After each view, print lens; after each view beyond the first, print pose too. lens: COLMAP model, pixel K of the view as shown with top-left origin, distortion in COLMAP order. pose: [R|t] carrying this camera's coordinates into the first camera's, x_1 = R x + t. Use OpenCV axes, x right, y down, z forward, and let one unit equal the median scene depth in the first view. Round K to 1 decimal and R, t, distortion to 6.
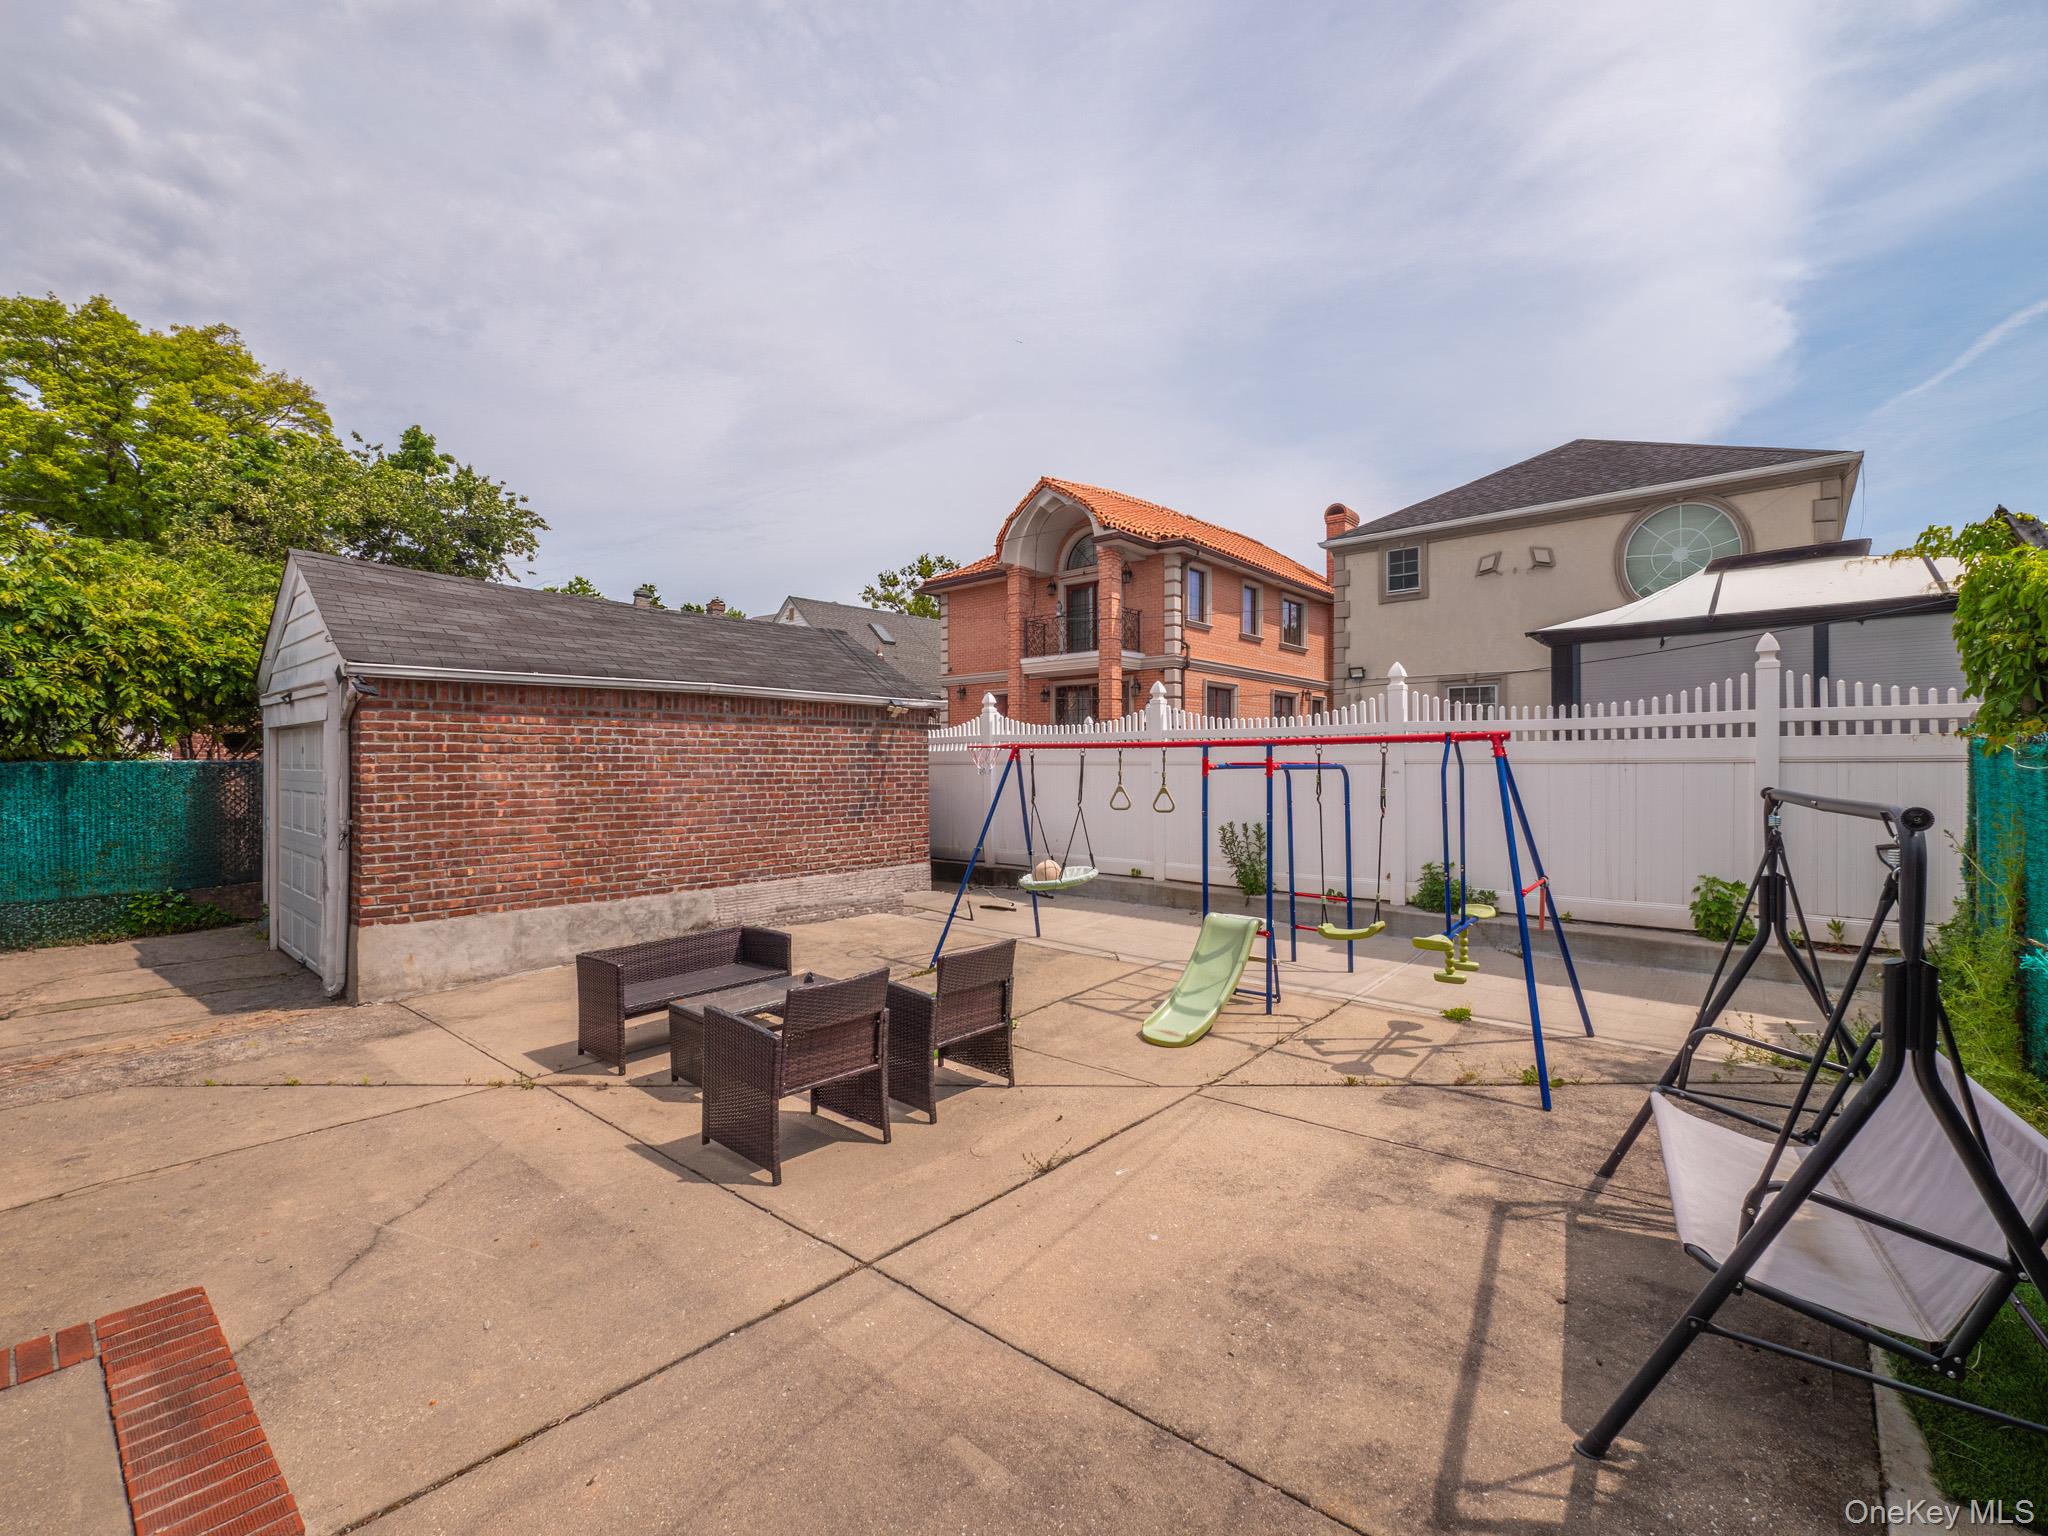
lens RADIAL K [[933.9, 0, 1020.7], [0, 933.9, 765.0], [0, 0, 1]] dist [0.000100, -0.000005]
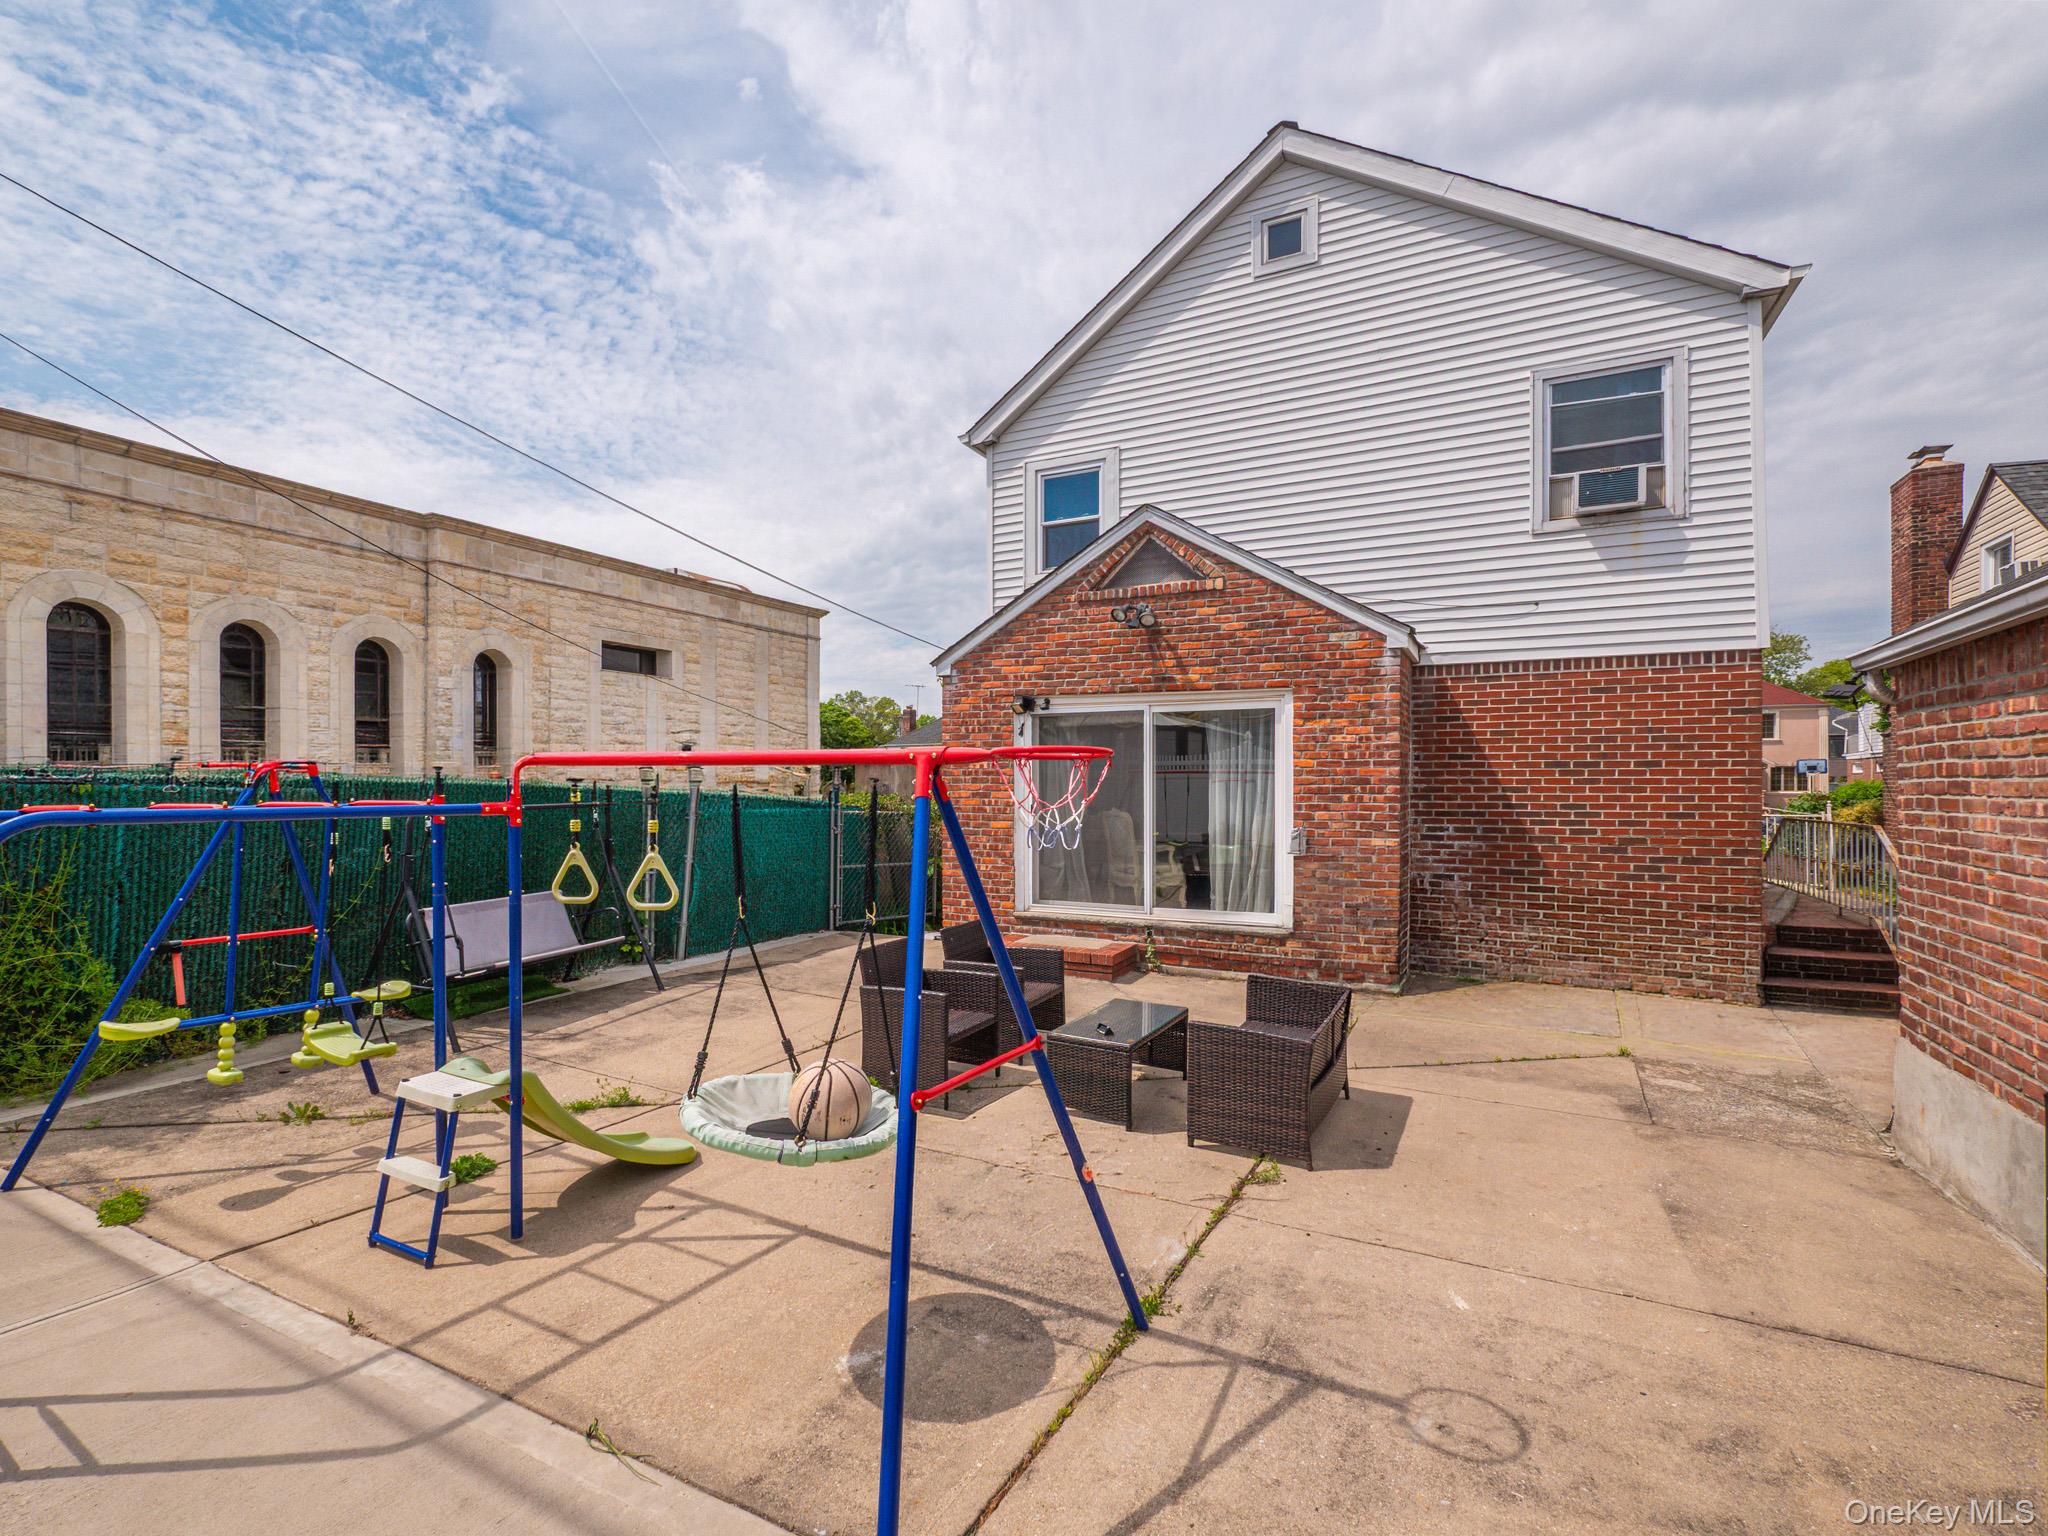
lens RADIAL K [[933.9, 0, 1030.5], [0, 933.9, 779.1], [0, 0, 1]] dist [0.000100, -0.000005]
pose [[-0.970758, -0.008400, -0.239913, 0.056921], [-0.007643, 0.999962, -0.004084, -0.008885], [0.239938, -0.002131, -0.970786, 1.889074]]
